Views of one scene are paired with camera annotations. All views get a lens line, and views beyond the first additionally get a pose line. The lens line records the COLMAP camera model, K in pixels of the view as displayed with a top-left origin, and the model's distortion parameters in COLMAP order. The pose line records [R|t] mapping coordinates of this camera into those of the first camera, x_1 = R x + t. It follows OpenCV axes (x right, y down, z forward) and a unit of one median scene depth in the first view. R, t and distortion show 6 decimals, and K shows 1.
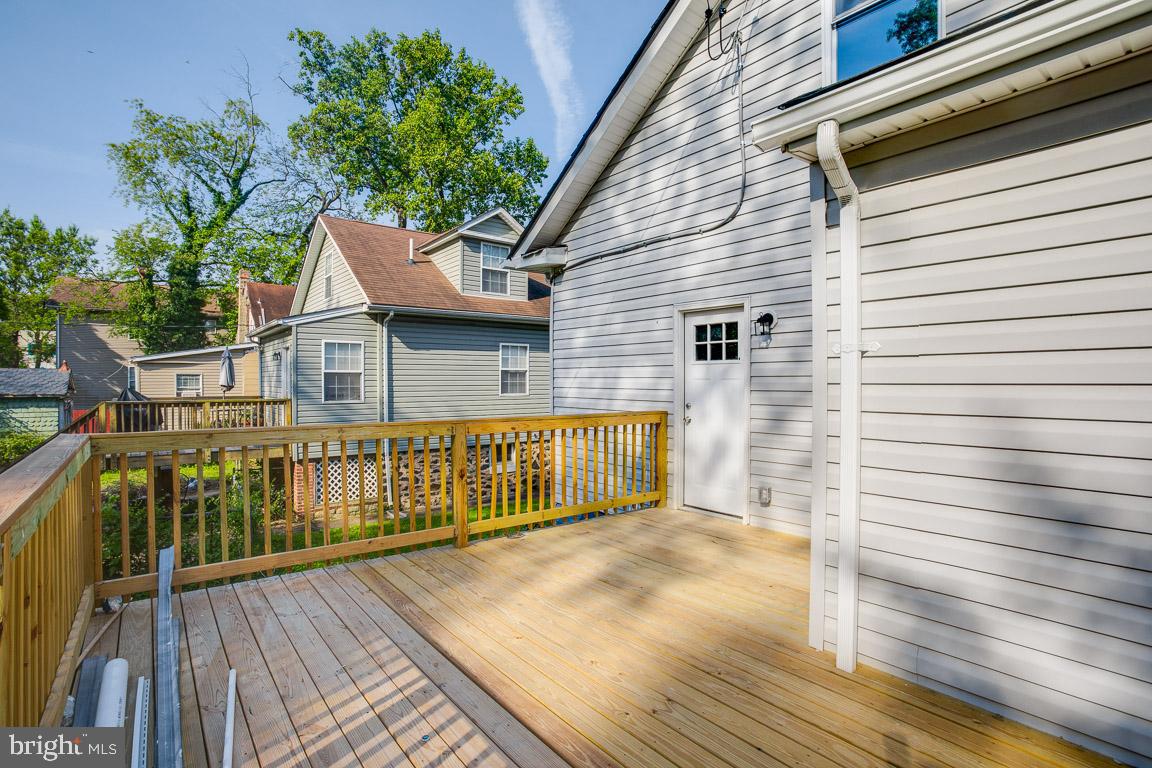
lens RADIAL K [[557.9, 0, 576.0], [0, 557.9, 384.0], [0, 0, 1]] dist [-0.001242, -0.000167]
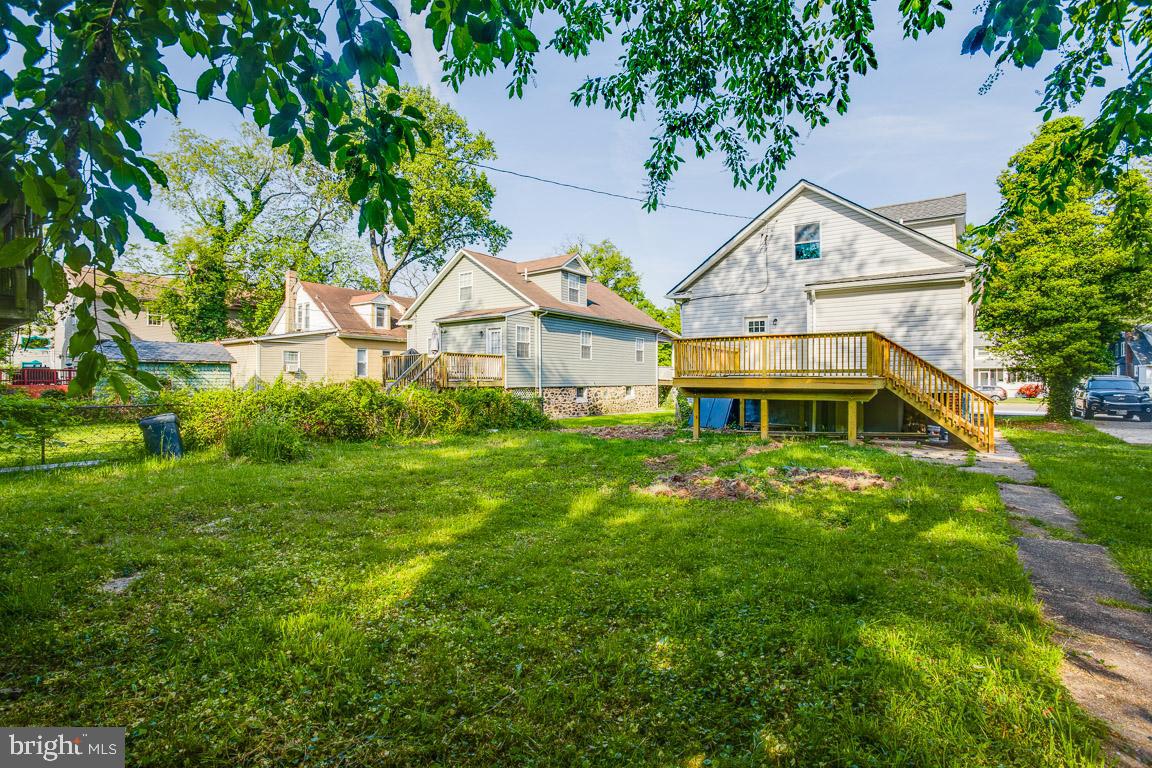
lens RADIAL K [[557.9, 0, 576.0], [0, 557.9, 384.0], [0, 0, 1]] dist [-0.001242, -0.000167]
pose [[0.959614, -0.006944, 0.281236, -1.329393], [0.006733, 0.999976, 0.001718, 0.196302], [-0.281241, 0.000245, 0.959637, -1.464221]]
